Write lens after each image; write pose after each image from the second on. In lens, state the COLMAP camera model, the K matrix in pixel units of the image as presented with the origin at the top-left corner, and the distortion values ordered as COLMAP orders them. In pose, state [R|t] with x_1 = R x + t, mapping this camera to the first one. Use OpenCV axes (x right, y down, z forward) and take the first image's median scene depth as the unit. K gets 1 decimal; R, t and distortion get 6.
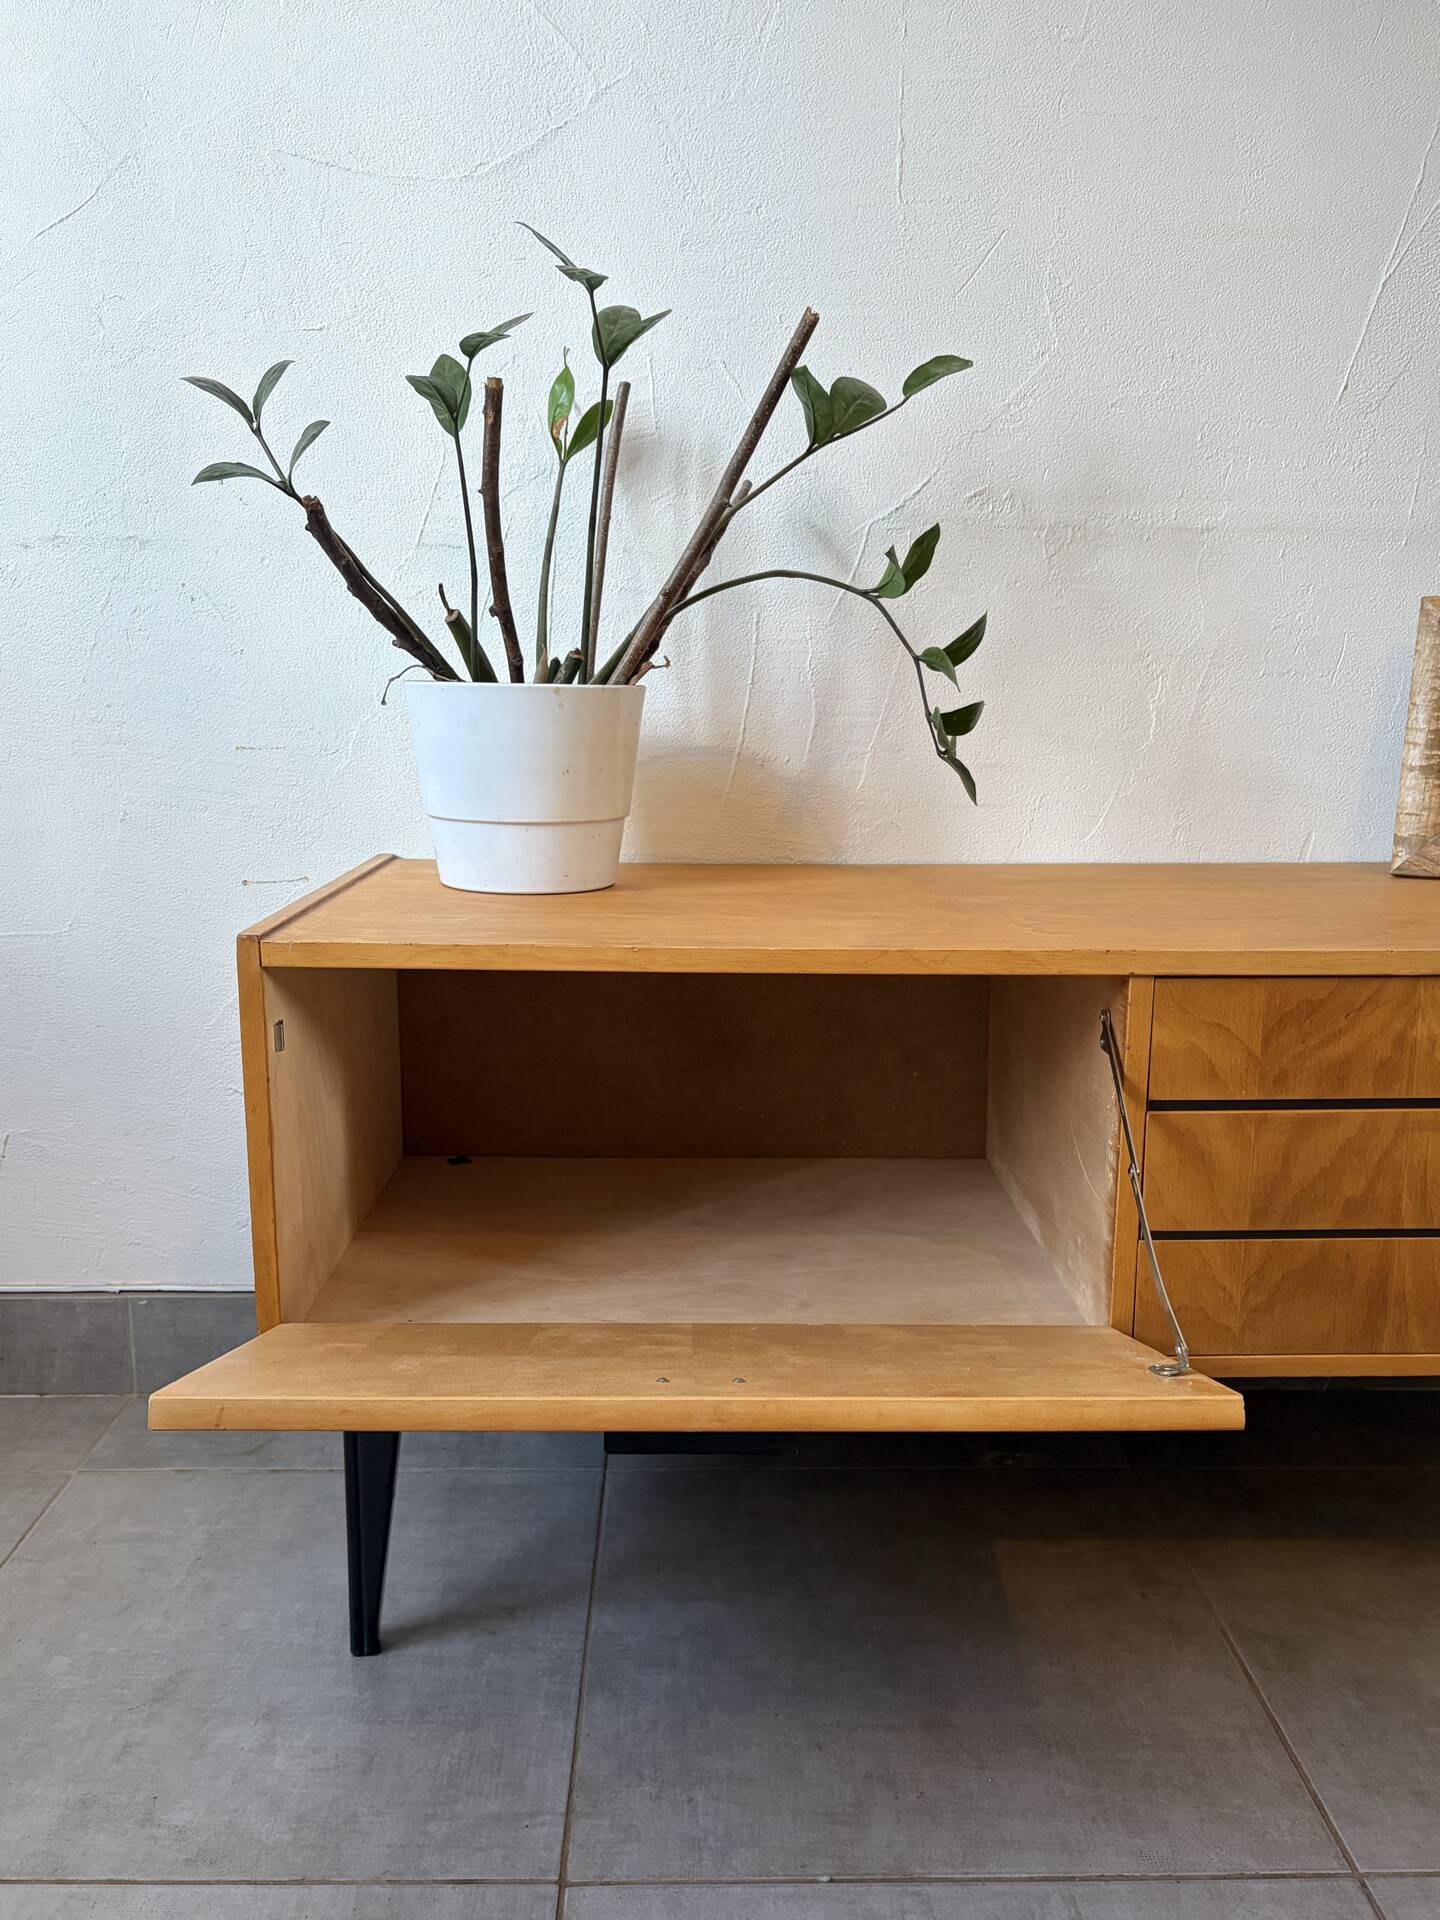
lens RADIAL K [[1538.8, 0, 711.7], [0, 1538.8, 968.2], [0, 0, 1]] dist [0.010905, -0.000449]
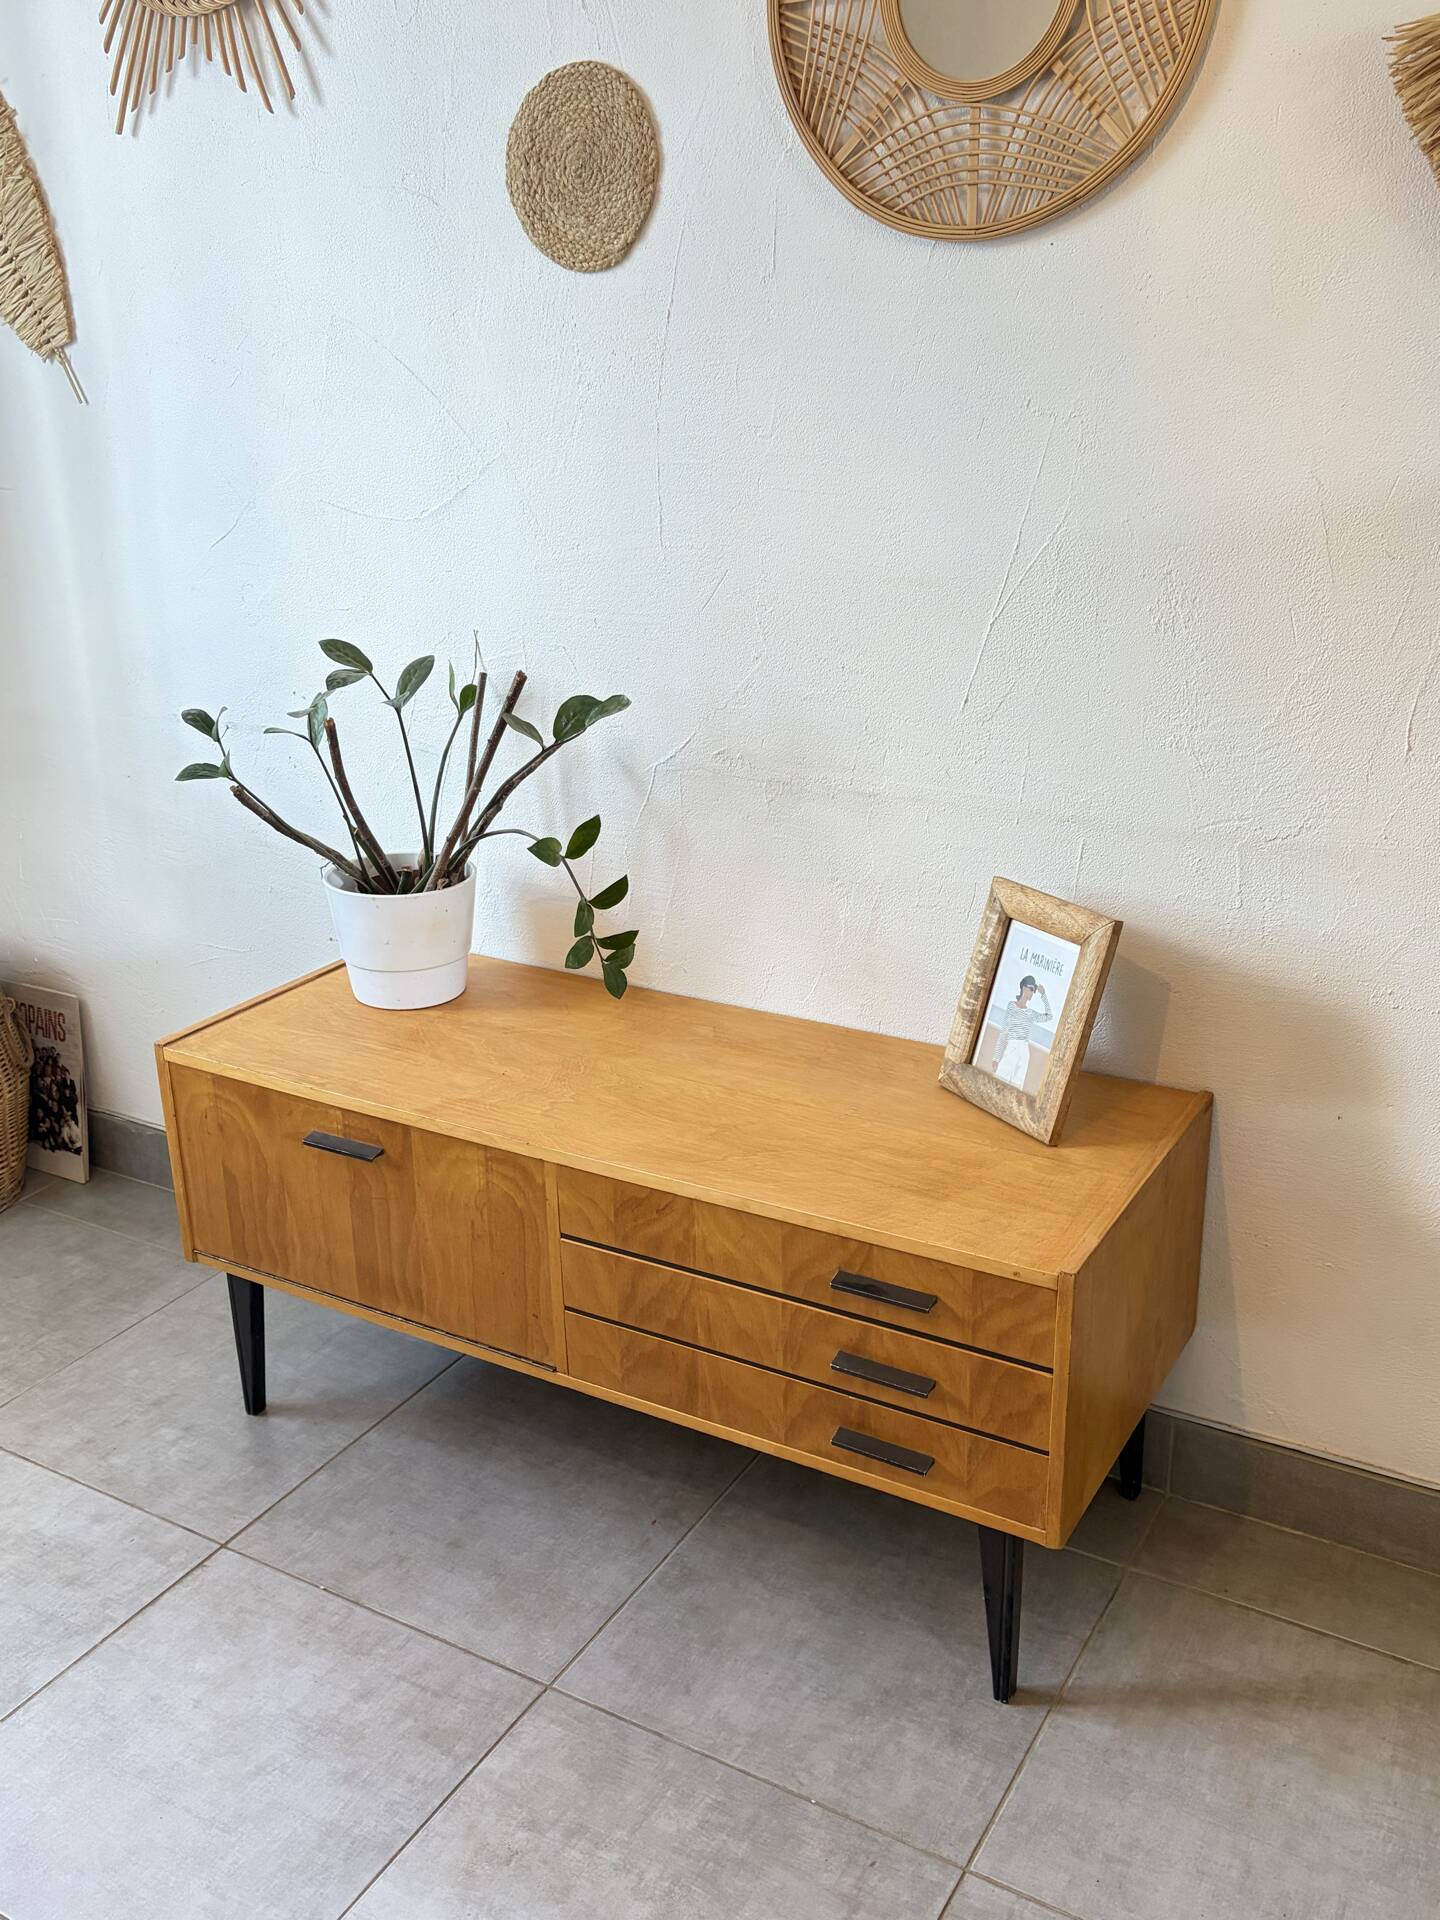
lens RADIAL K [[1740.3, 0, 717.0], [0, 1740.3, 971.0], [0, 0, 1]] dist [0.085850, -0.167760]
pose [[0.857160, 0.160677, -0.489346, 1.181018], [-0.075409, 0.979006, 0.189368, -0.504643], [0.509499, -0.125417, 0.851282, -0.425644]]
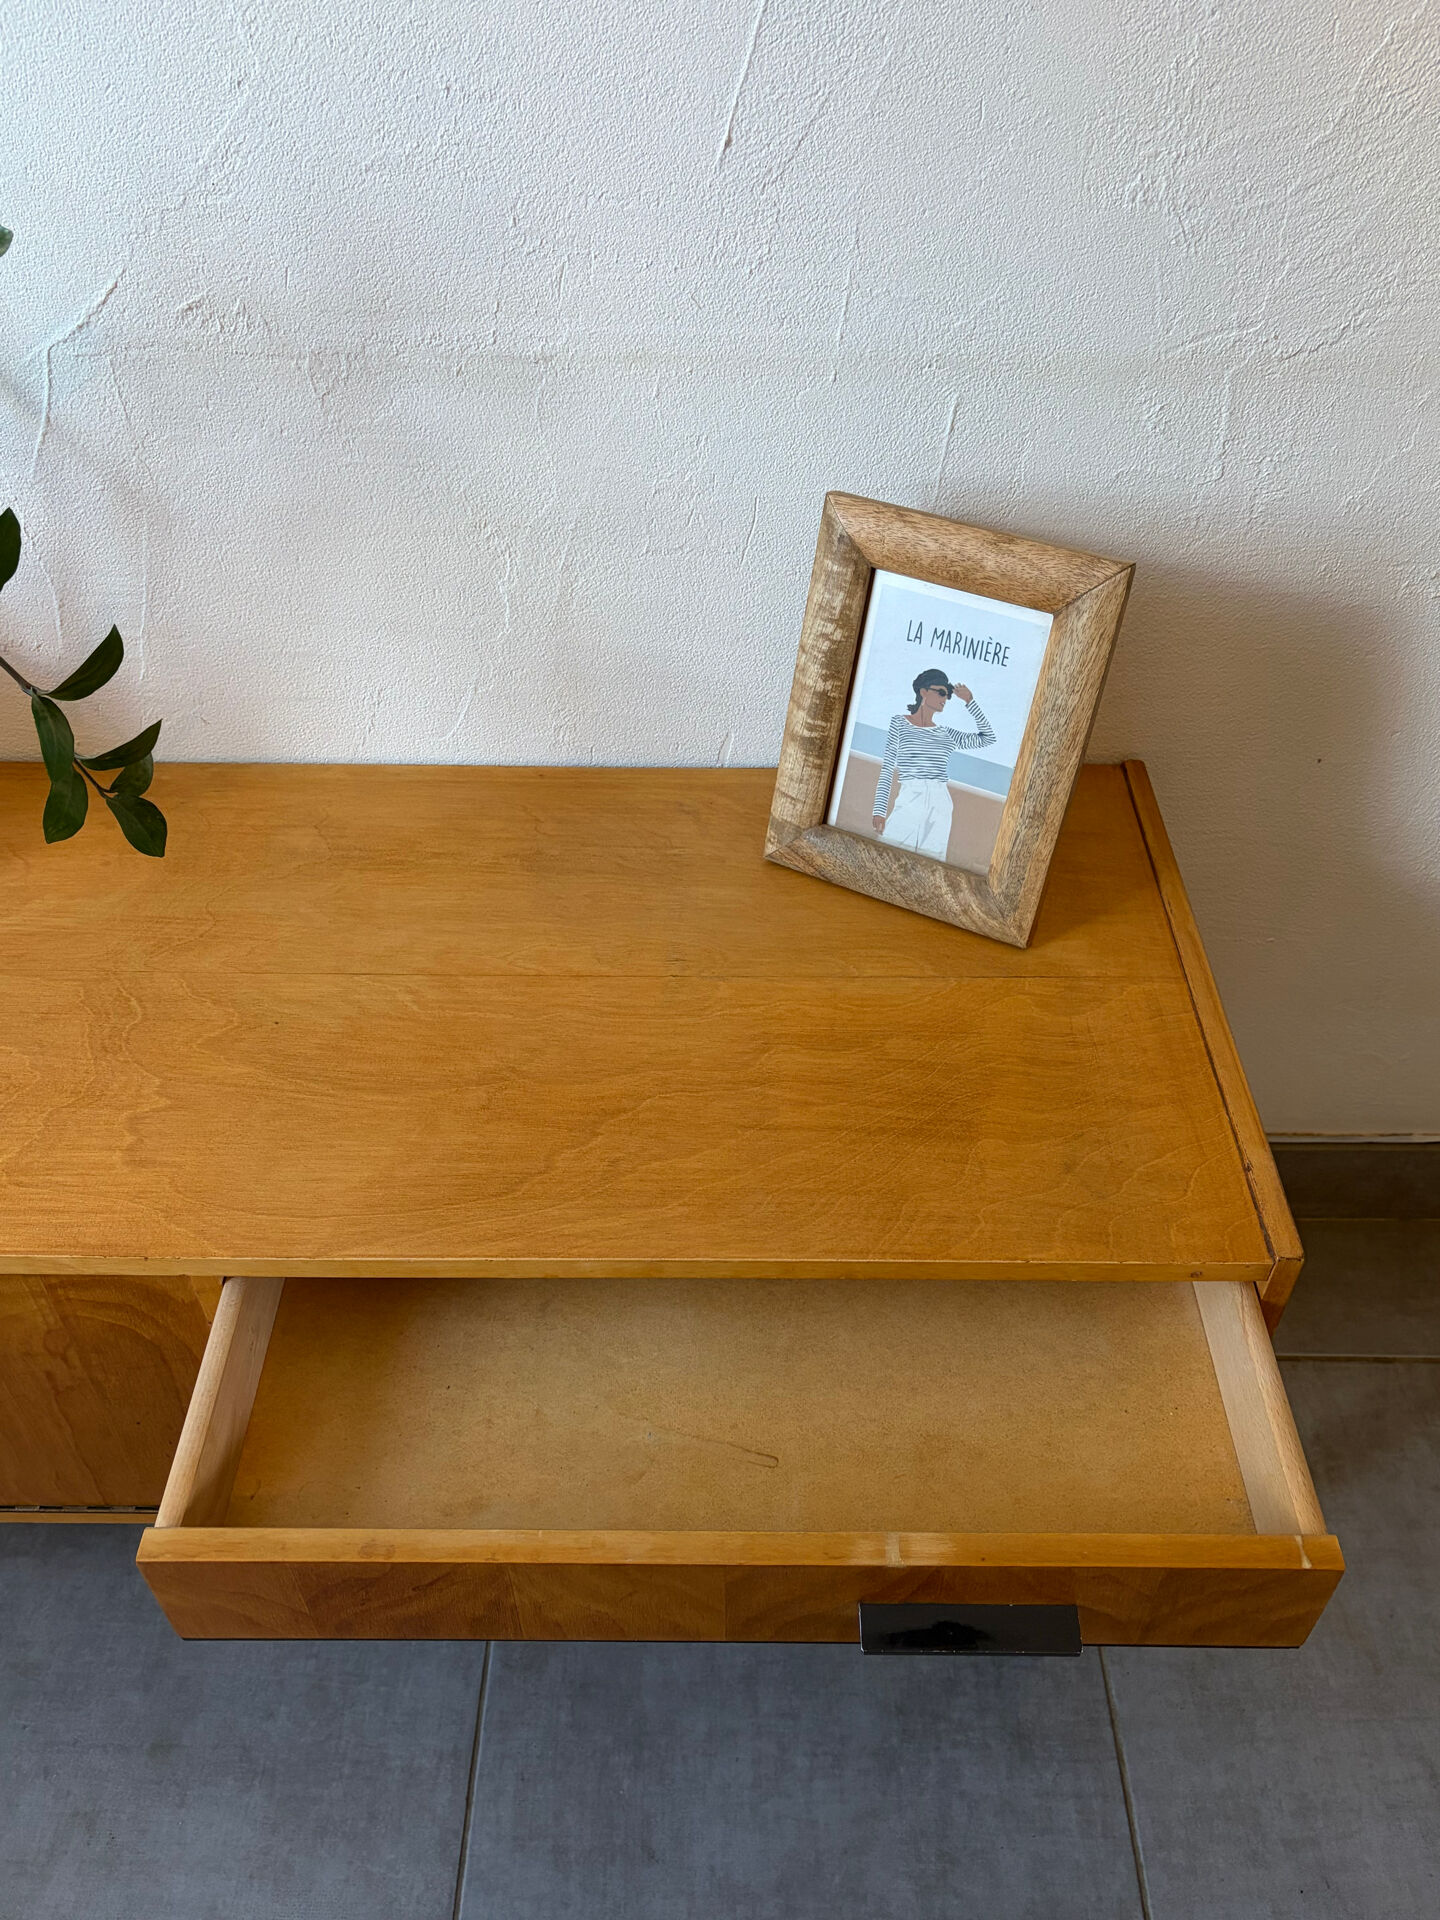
lens RADIAL K [[1514.1, 0, 712.4], [0, 1514.1, 967.5], [0, 0, 1]] dist [0.051386, -0.058606]
pose [[0.999684, 0.012606, -0.021746, 0.512580], [0.000673, 0.851420, 0.524484, -0.506315], [0.025127, -0.524333, 0.851142, 0.353785]]
